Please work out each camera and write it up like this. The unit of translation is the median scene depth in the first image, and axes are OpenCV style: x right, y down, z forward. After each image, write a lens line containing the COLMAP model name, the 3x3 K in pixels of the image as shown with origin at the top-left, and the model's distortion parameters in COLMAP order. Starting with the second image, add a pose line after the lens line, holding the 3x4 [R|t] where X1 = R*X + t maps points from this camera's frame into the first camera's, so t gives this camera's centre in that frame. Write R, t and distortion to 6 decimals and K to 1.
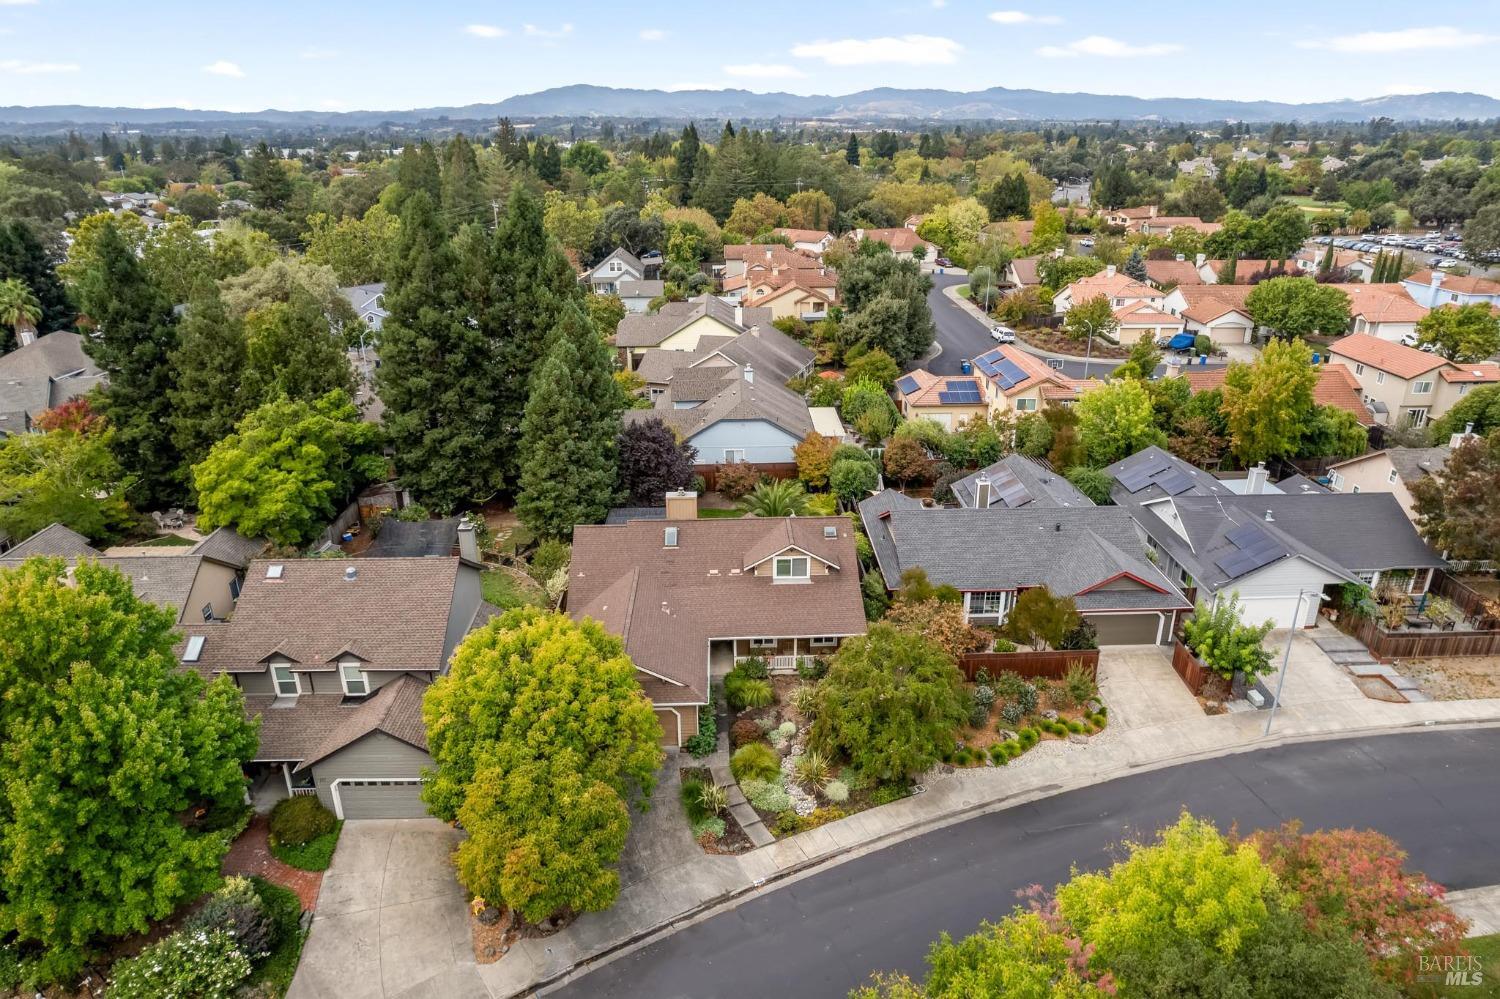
lens RADIAL K [[977.0, 0, 763.0], [0, 977.0, 503.5], [0, 0, 1]] dist [-0.091982, 0.083828]
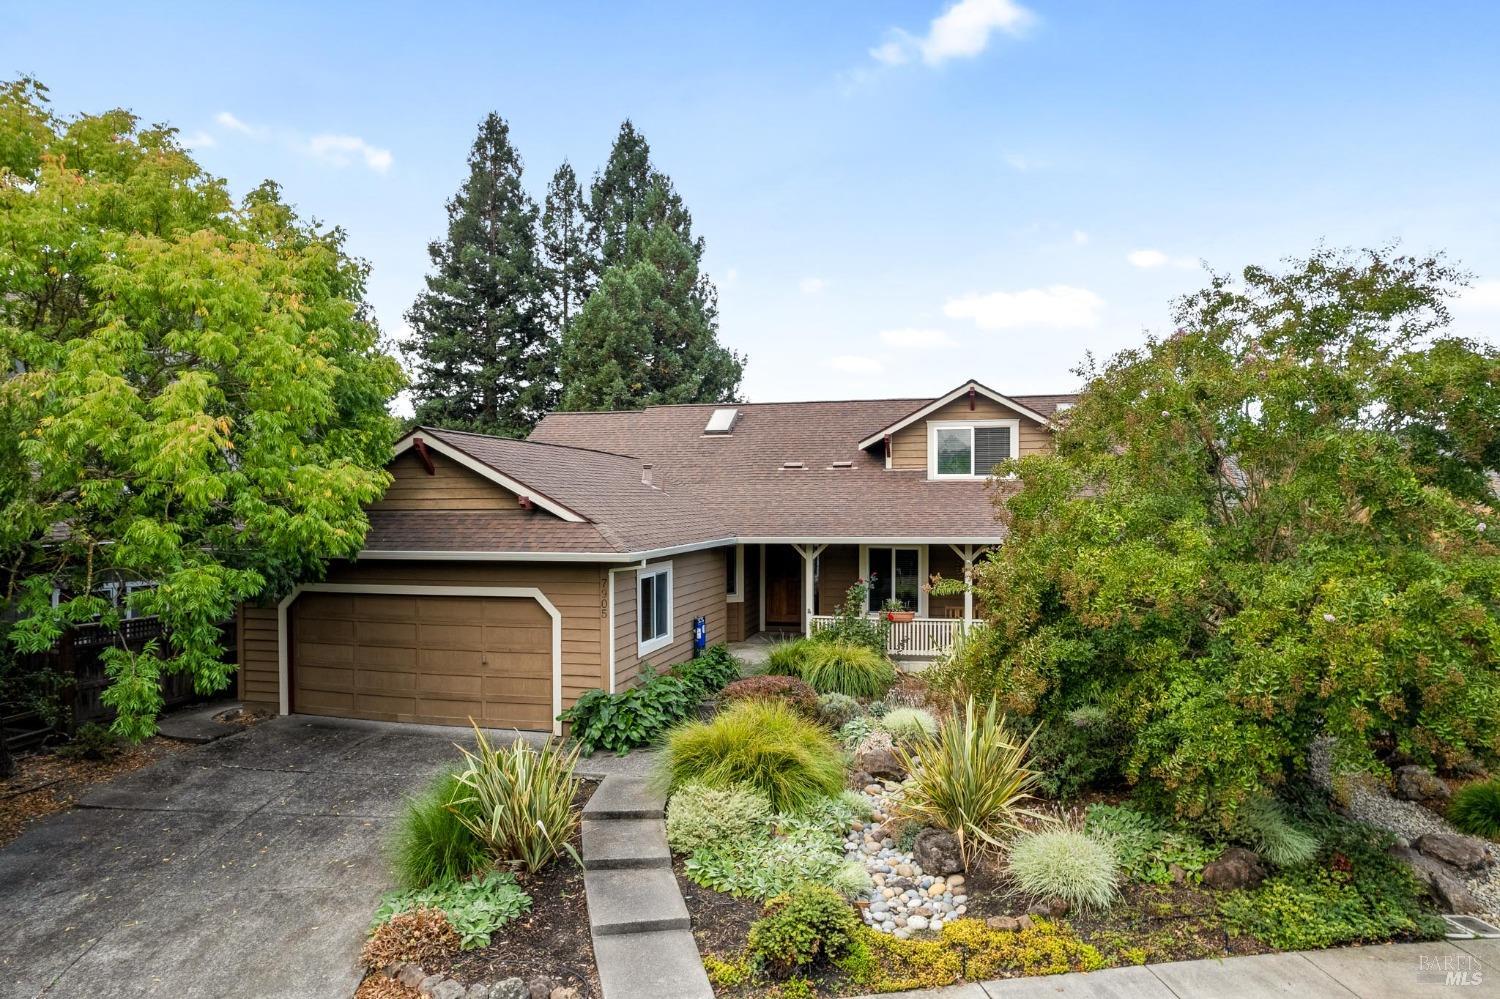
lens RADIAL K [[977.0, 0, 763.0], [0, 977.0, 503.5], [0, 0, 1]] dist [-0.091982, 0.083828]
pose [[0.960809, -0.000850, -0.277210, 0.066086], [-0.104334, 0.925357, -0.364458, 0.285177], [0.256828, 0.379097, 0.889002, 0.697968]]
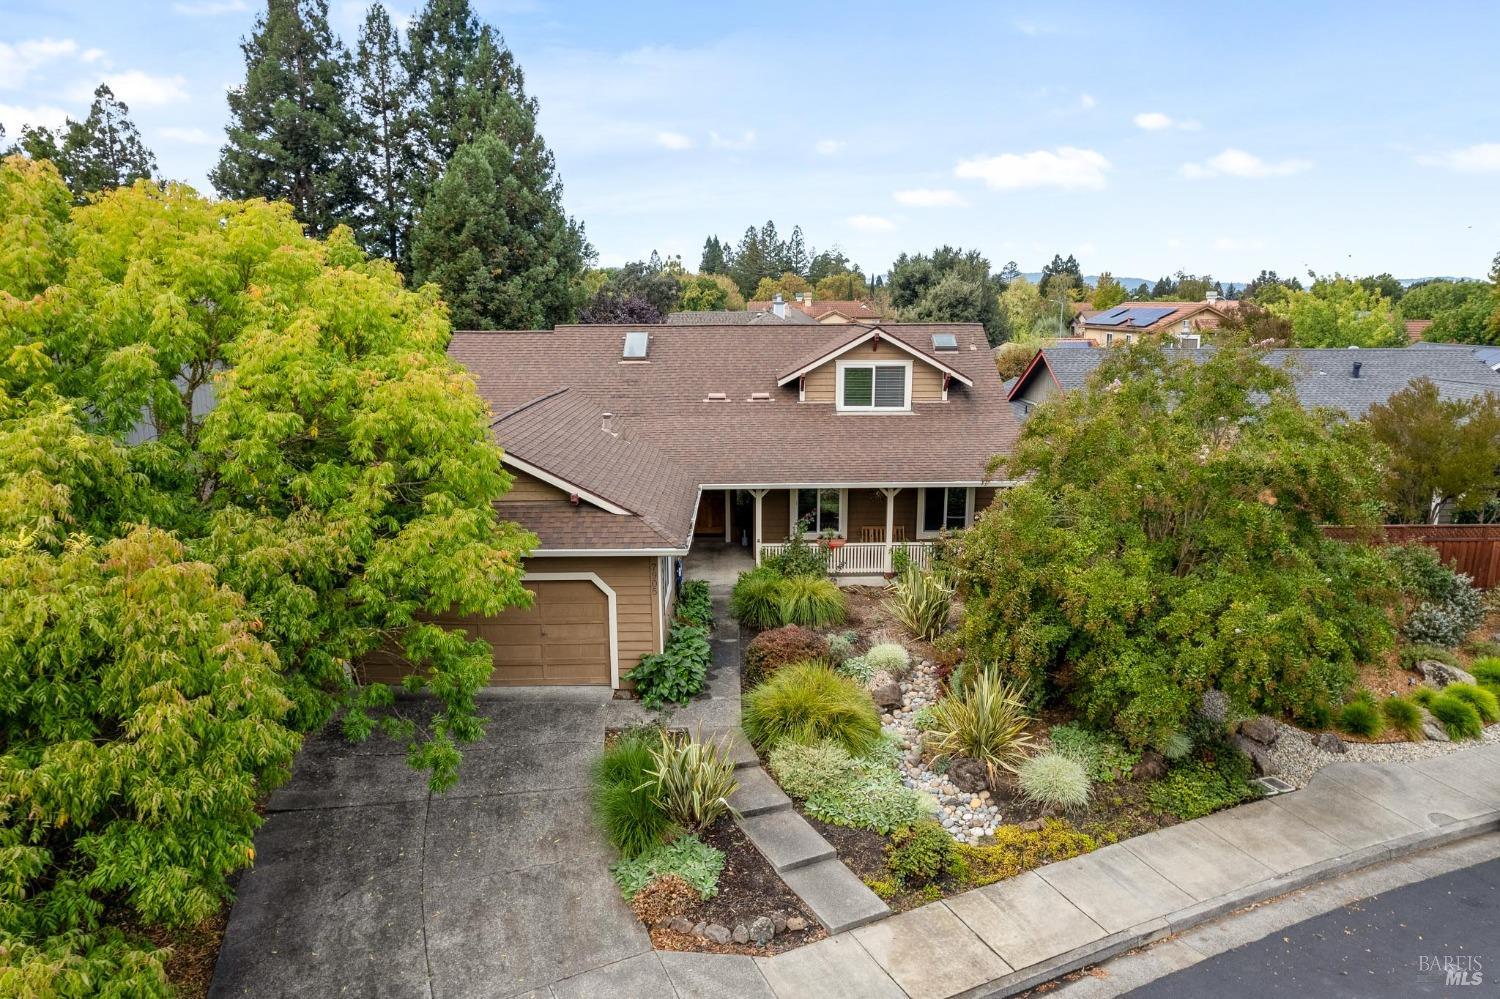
lens RADIAL K [[977.0, 0, 763.0], [0, 977.0, 503.5], [0, 0, 1]] dist [-0.091982, 0.083828]
pose [[0.999731, 0.006082, -0.022386, -0.017827], [-0.010010, 0.983650, -0.179812, 0.244137], [0.020926, 0.179988, 0.983446, 0.599638]]
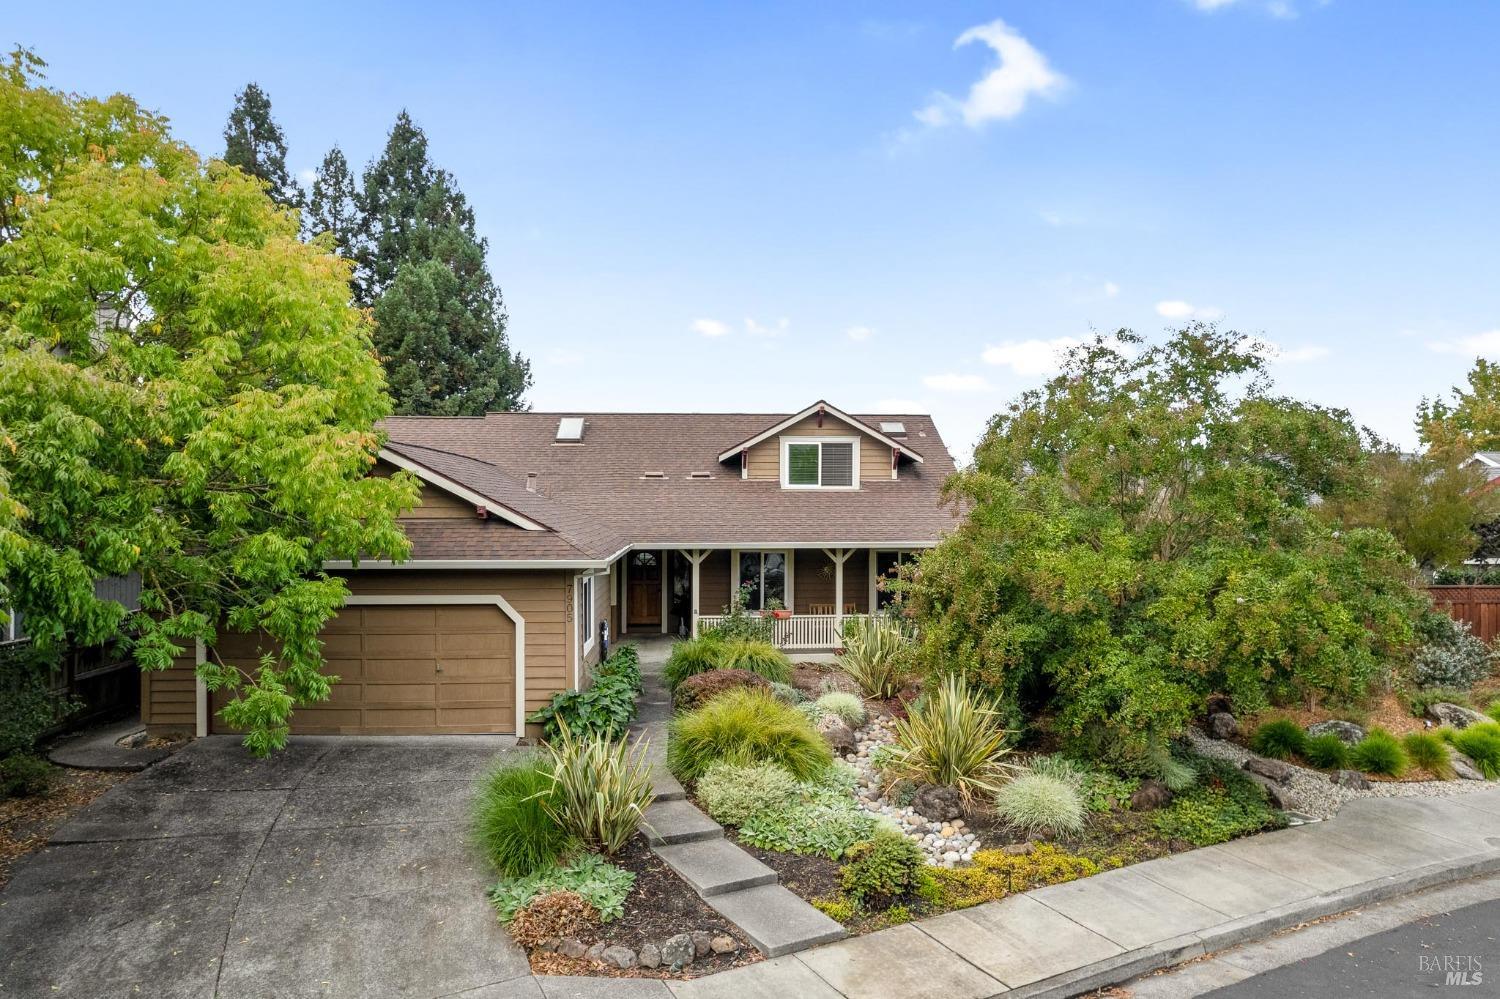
lens RADIAL K [[977.0, 0, 763.0], [0, 977.0, 503.5], [0, 0, 1]] dist [-0.091982, 0.083828]
pose [[0.999703, 0.002679, 0.024223, -0.011008], [0.006779, 0.924147, -0.381977, 0.299538], [-0.023409, 0.382028, 0.923854, 0.656561]]
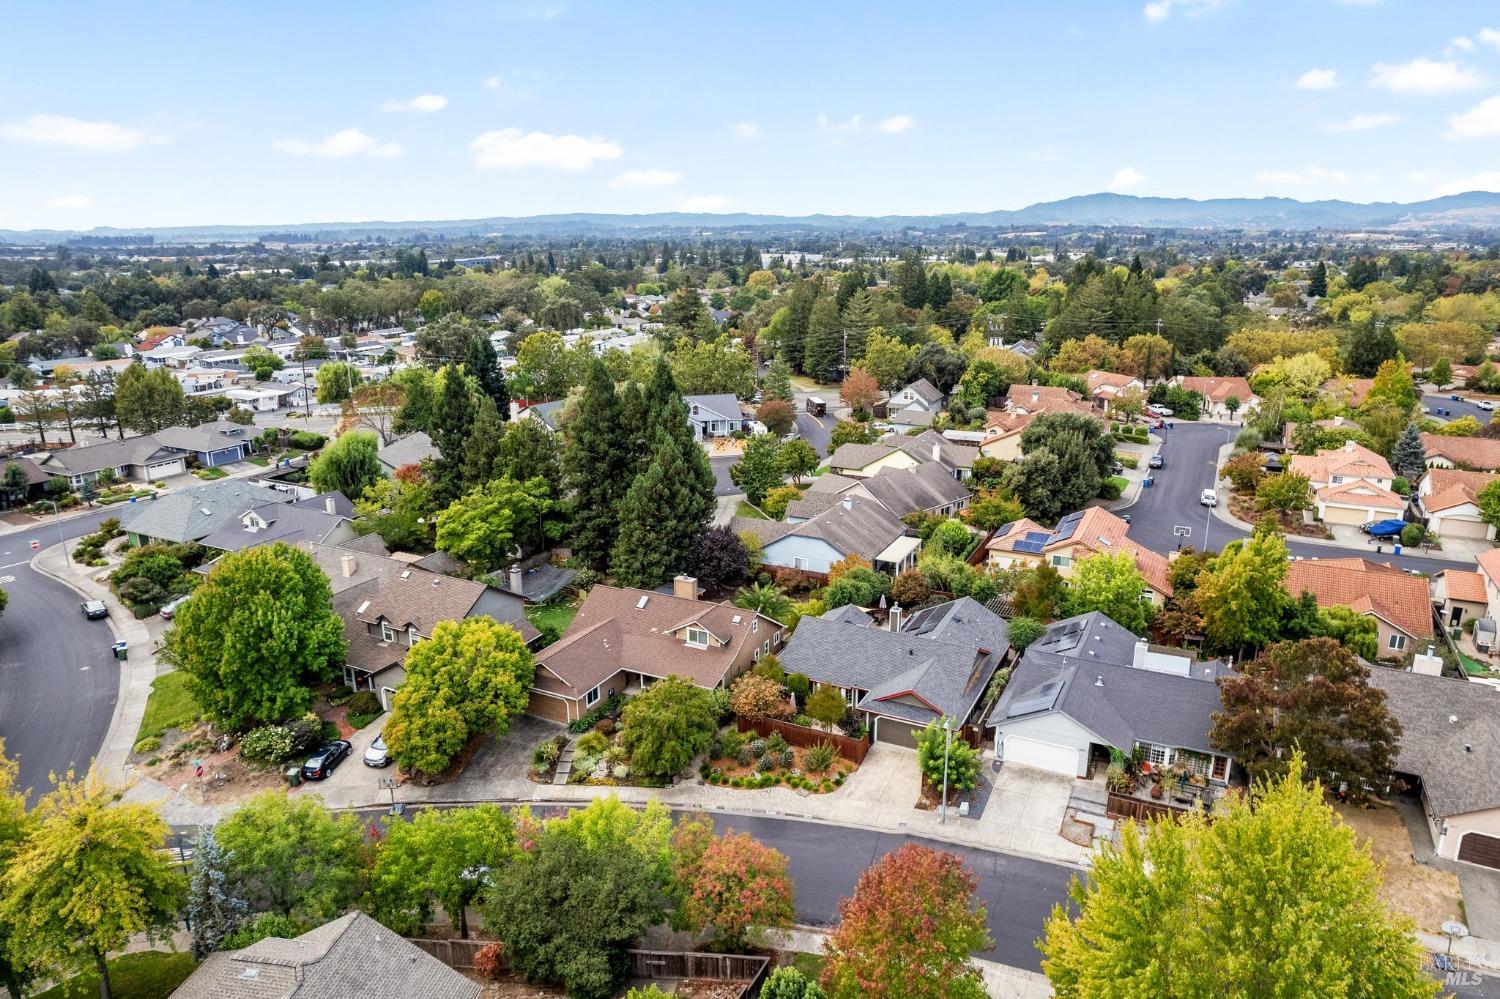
lens RADIAL K [[977.0, 0, 763.0], [0, 977.0, 503.5], [0, 0, 1]] dist [-0.091982, 0.083828]
pose [[0.873701, 0.133956, -0.467657, 0.887990], [-0.178933, 0.982439, -0.052882, -0.082295], [0.452360, 0.129882, 0.882327, -0.318005]]
